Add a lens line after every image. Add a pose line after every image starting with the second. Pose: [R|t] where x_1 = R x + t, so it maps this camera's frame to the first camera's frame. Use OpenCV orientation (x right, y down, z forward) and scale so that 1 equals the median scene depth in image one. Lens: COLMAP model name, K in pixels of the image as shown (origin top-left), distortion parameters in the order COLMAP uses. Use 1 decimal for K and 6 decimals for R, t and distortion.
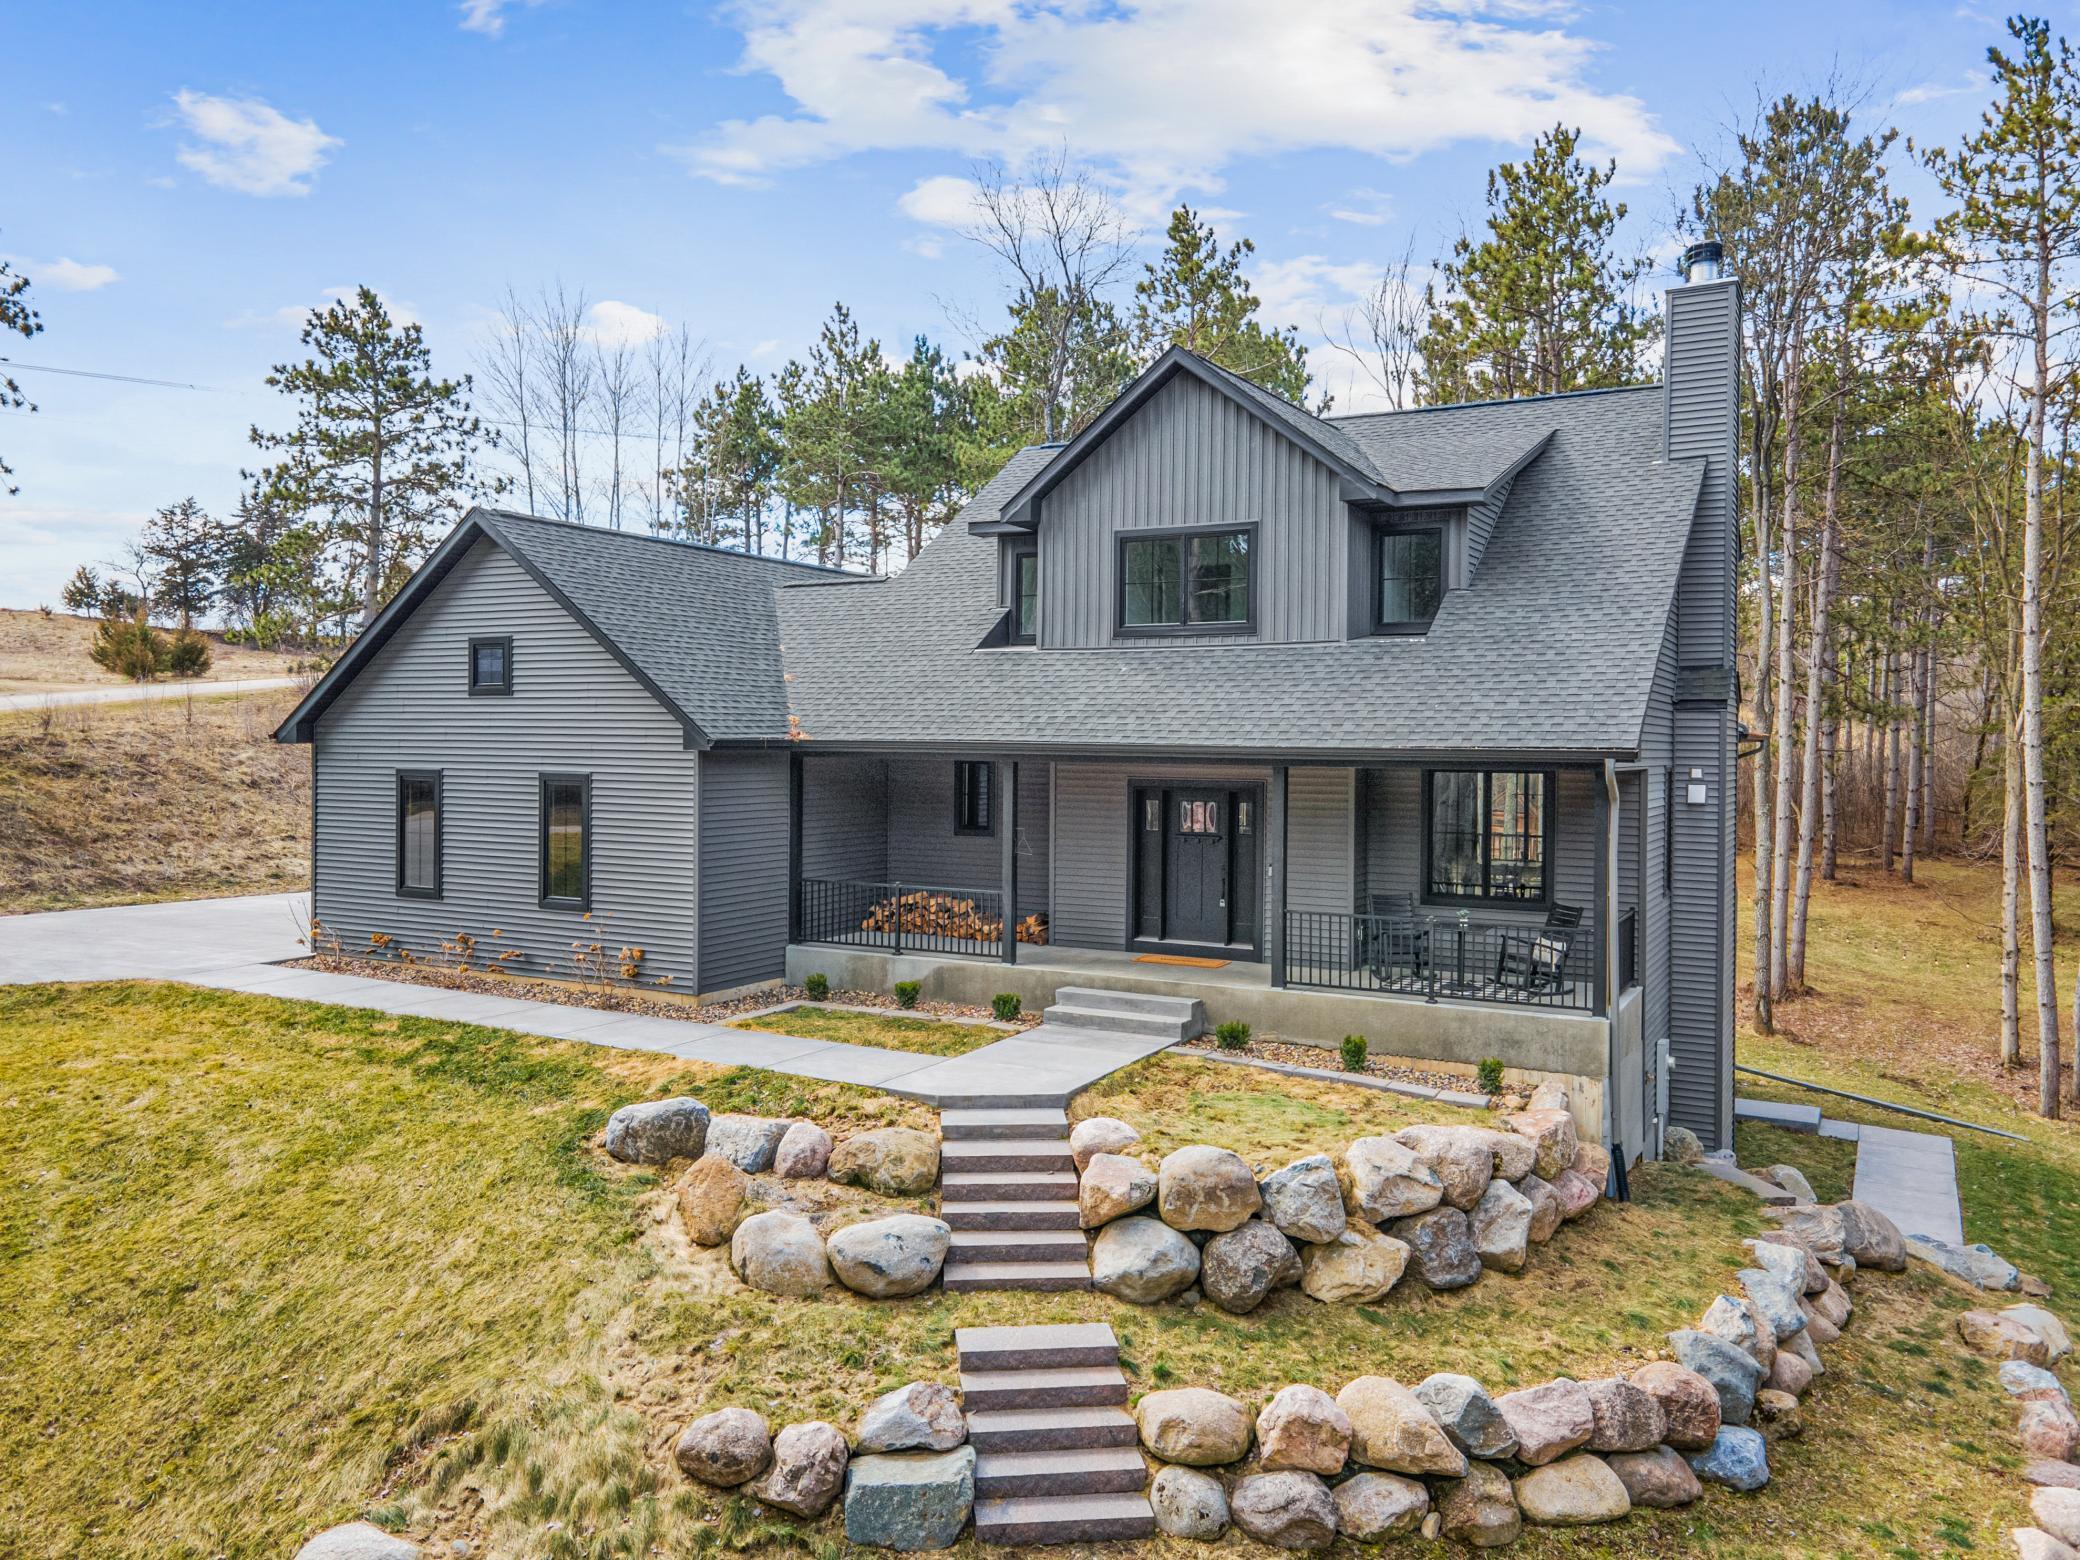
lens RADIAL K [[1583.0, 0, 1040.0], [0, 1583.0, 780.0], [0, 0, 1]] dist [0.016763, 0.007642]
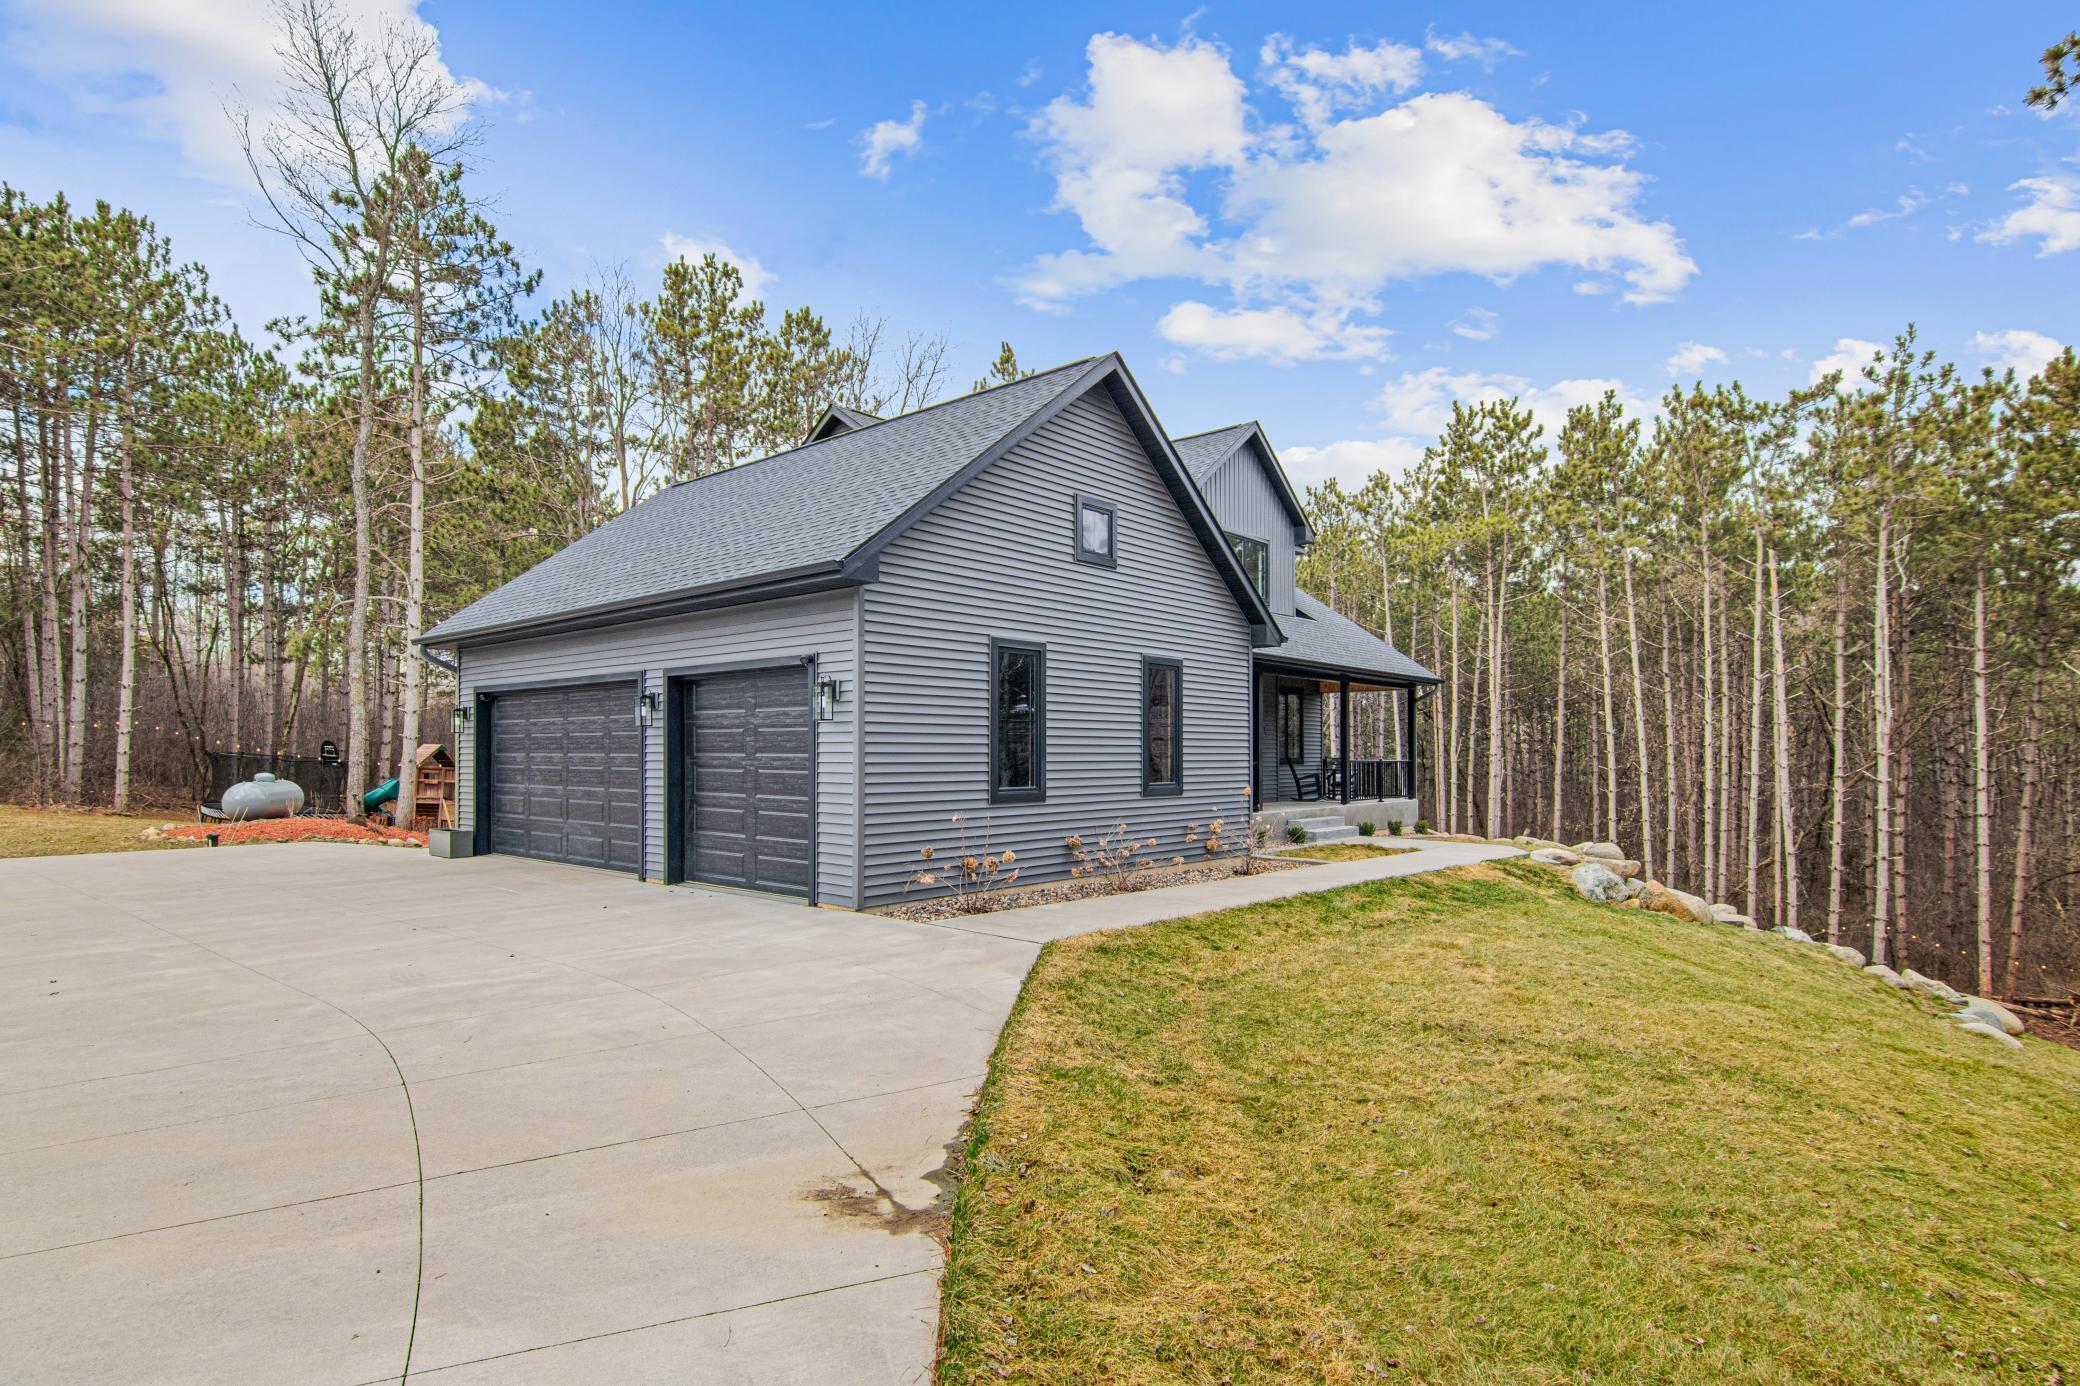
lens RADIAL K [[1064.6, 0, 1040.1], [0, 1064.6, 752.7], [0, 0, 1]] dist [-0.000652, 0.000008]
pose [[0.220193, -0.013365, 0.975365, -0.994035], [0.020255, 0.999753, 0.009126, 0.049057], [-0.975246, 0.017747, 0.220410, 0.953945]]
